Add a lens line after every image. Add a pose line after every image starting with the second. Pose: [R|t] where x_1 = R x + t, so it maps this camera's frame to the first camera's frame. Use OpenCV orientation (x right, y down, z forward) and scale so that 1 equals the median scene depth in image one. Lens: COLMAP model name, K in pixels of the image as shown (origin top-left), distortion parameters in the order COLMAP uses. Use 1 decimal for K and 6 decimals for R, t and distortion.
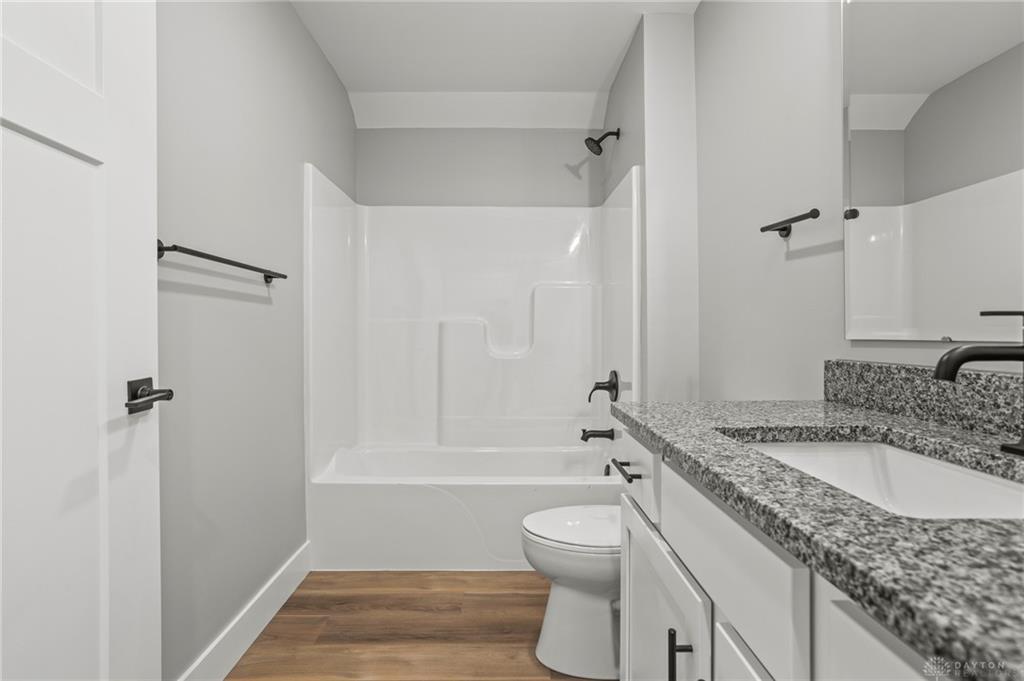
lens RADIAL K [[500.2, 0, 509.4], [0, 500.2, 336.2], [0, 0, 1]] dist [-0.050478, 0.034830]
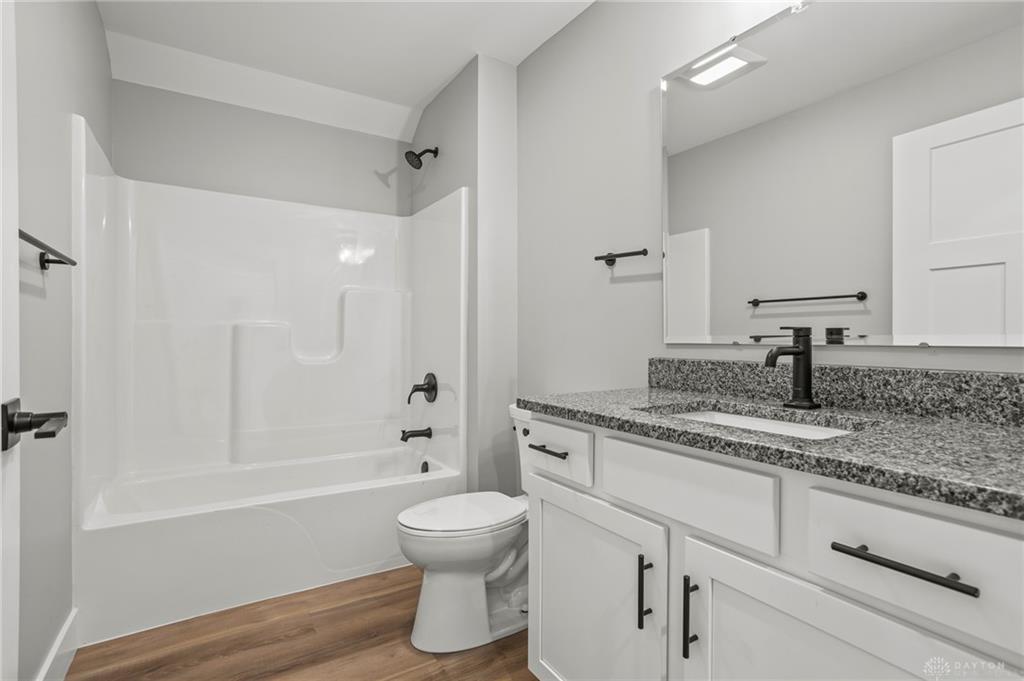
lens RADIAL K [[493.2, 0, 512.0], [0, 493.2, 340.5], [0, 0, 1]] dist [-0.043154, 0.033681]
pose [[0.858717, 0.000380, 0.512450, -0.299605], [-0.000192, 1.000000, -0.000419, -0.000528], [-0.512450, 0.000262, 0.858717, 0.005232]]
